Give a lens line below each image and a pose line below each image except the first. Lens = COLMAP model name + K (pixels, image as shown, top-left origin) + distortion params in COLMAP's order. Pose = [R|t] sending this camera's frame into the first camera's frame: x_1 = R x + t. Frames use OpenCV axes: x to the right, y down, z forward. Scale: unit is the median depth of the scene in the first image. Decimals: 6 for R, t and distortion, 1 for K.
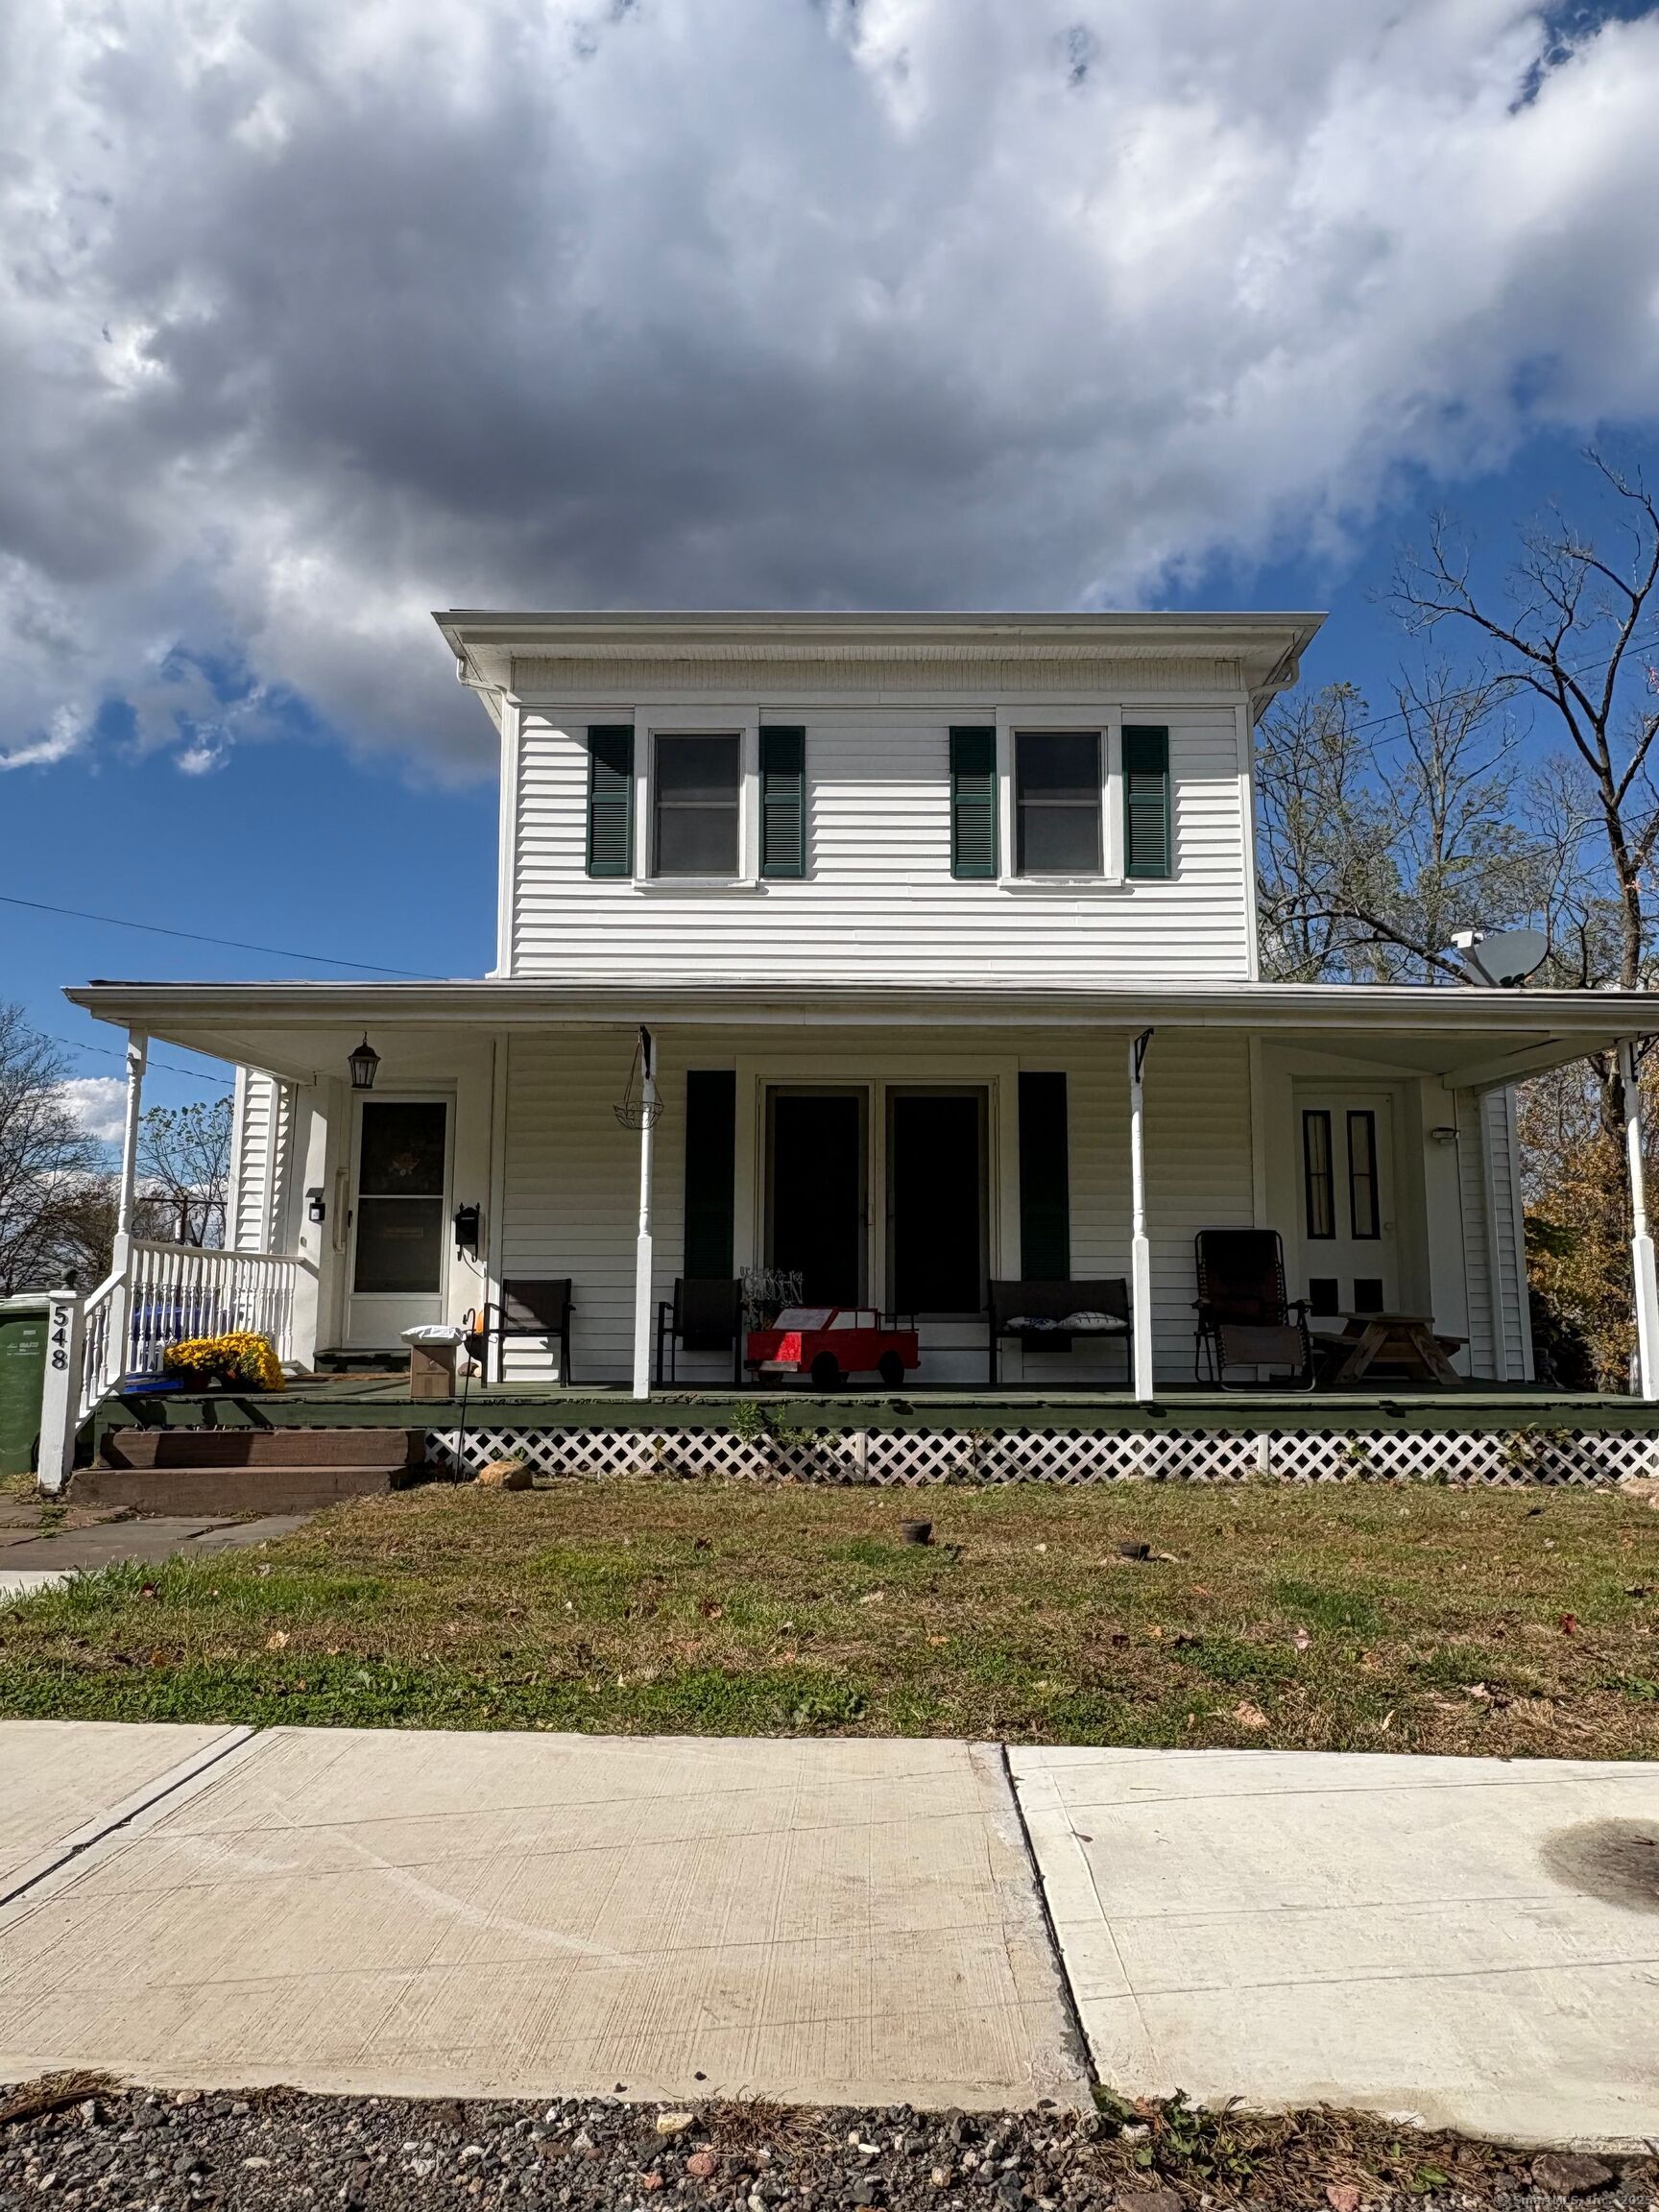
lens RADIAL K [[1616.1, 0, 851.0], [0, 1616.1, 1102.3], [0, 0, 1]] dist [0.010162, 0.001510]
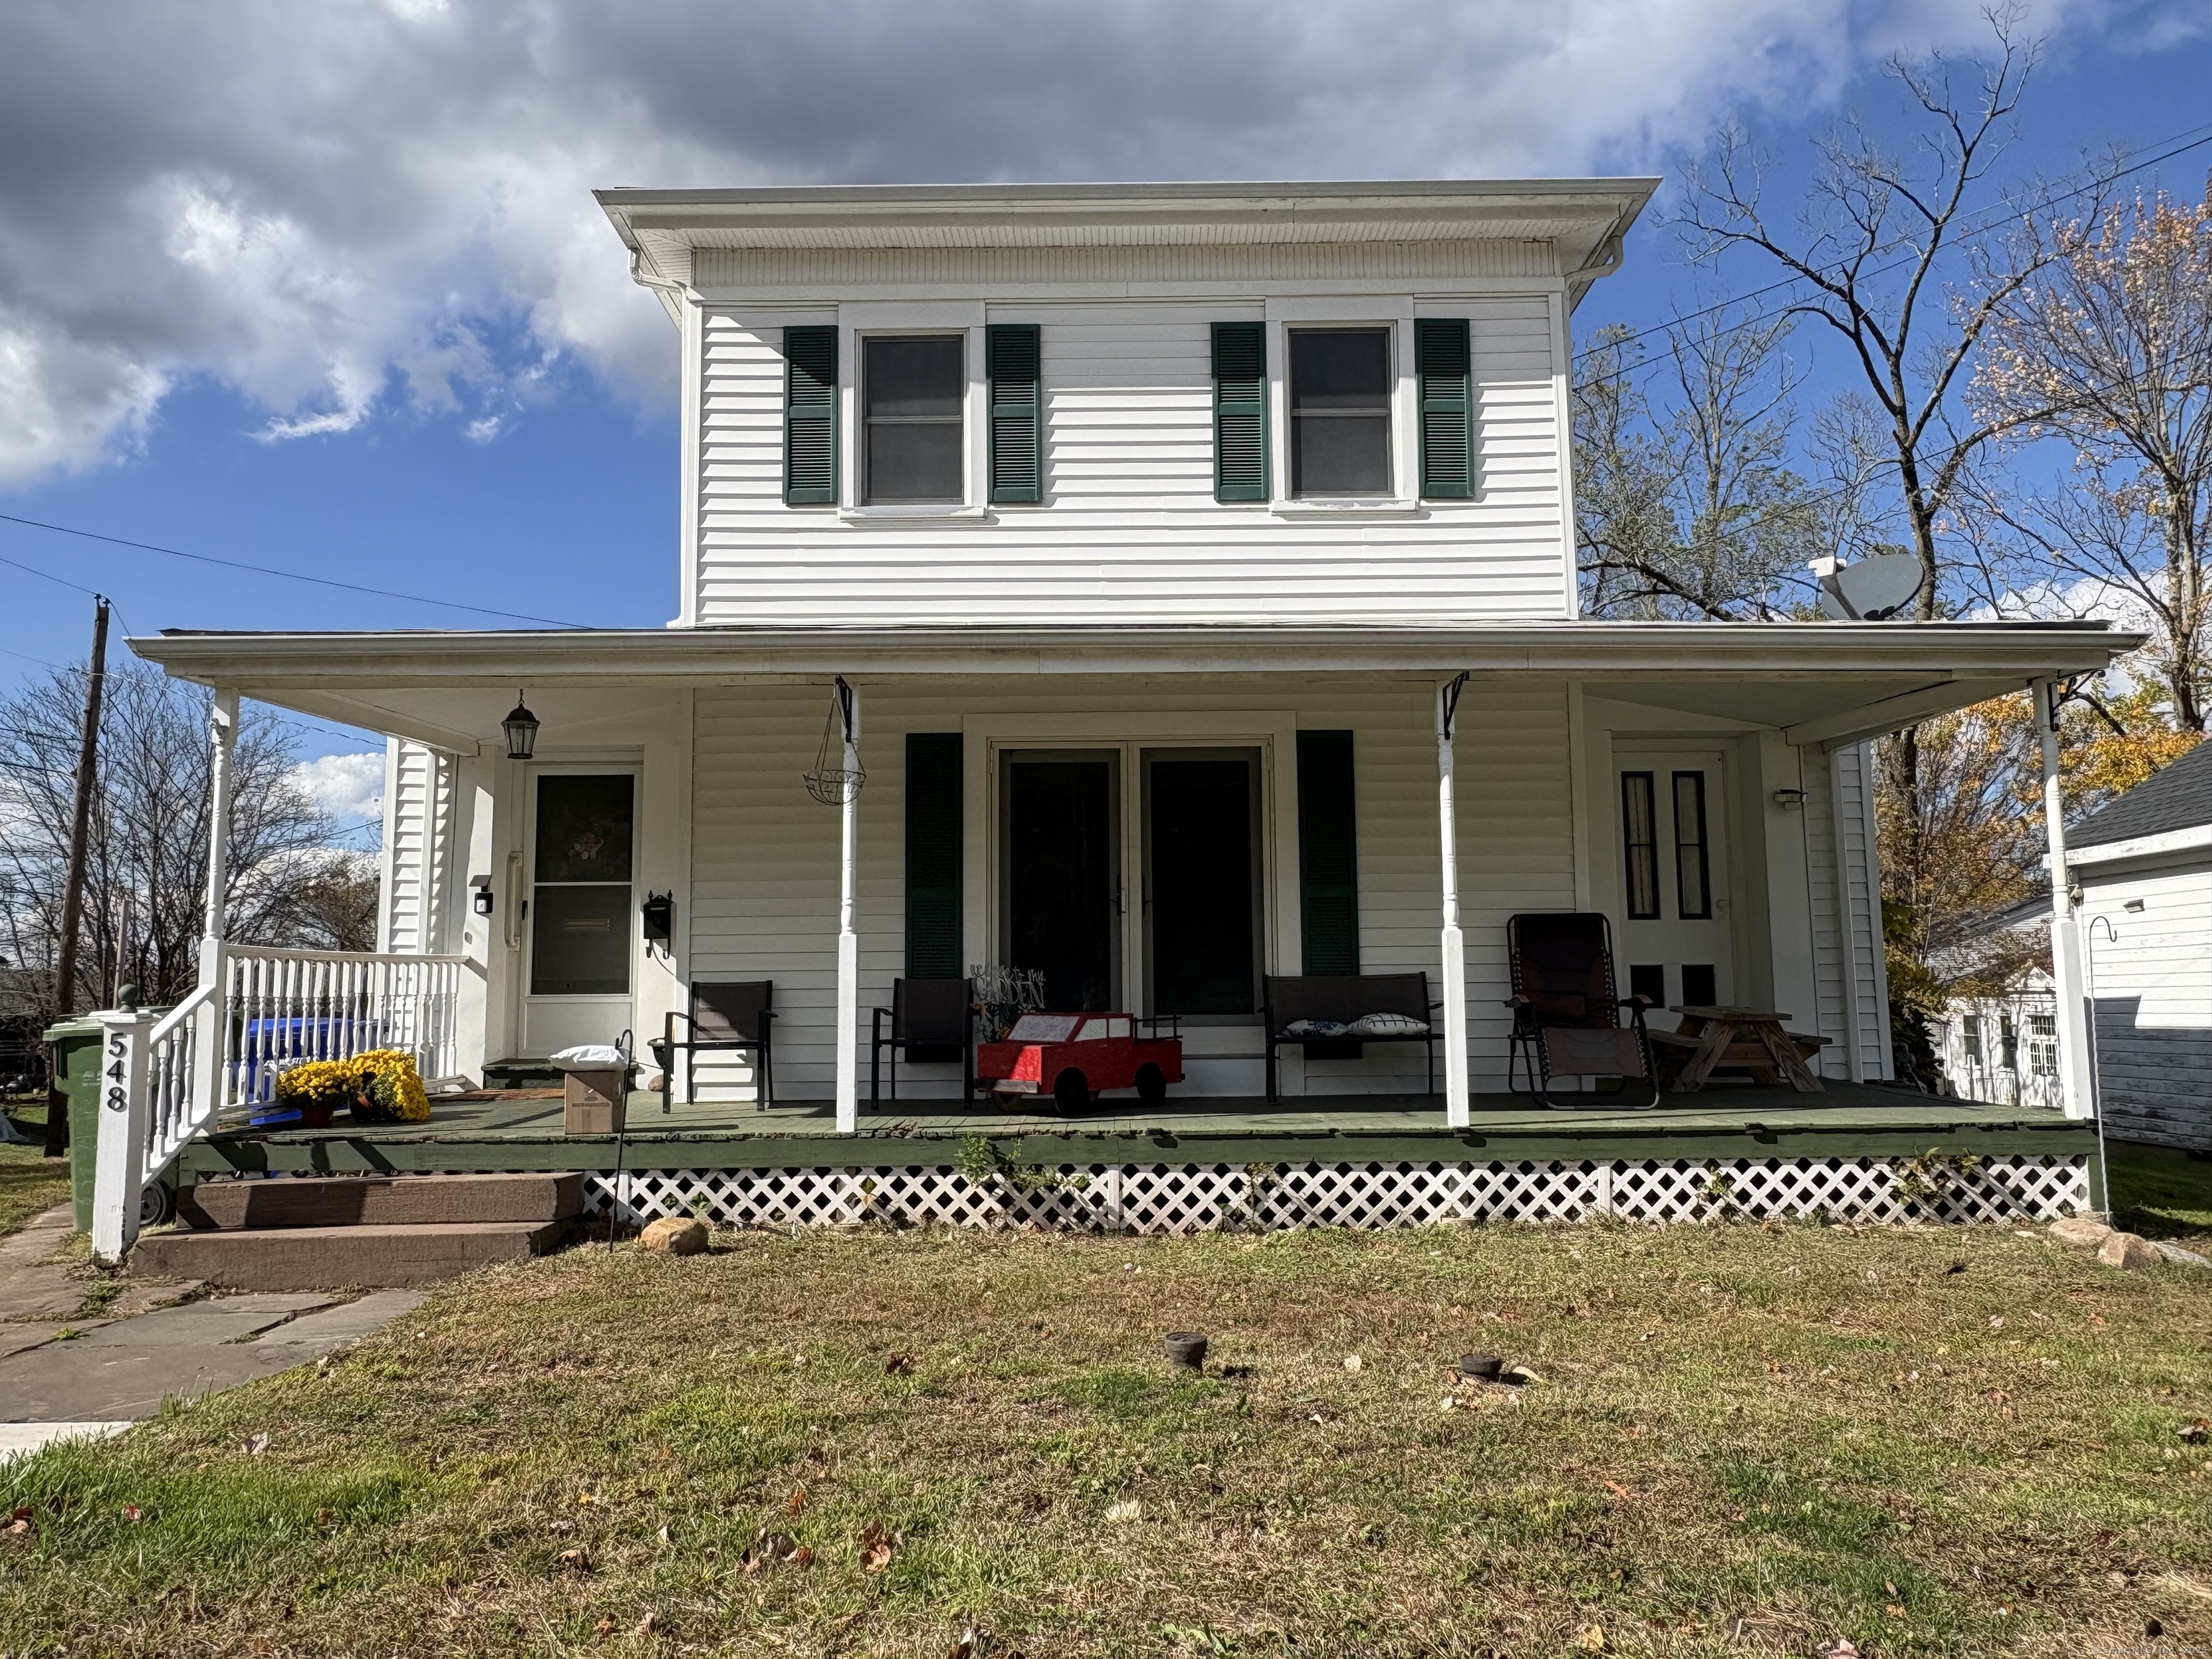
lens RADIAL K [[1616.1, 0, 1094.7], [0, 1616.1, 818.4], [0, 0, 1]] dist [0.010162, 0.001510]
pose [[0.999887, -0.011953, -0.009154, 0.004780], [0.012220, 0.999485, 0.029675, 0.001033], [0.008795, -0.029783, 0.999518, 0.151282]]
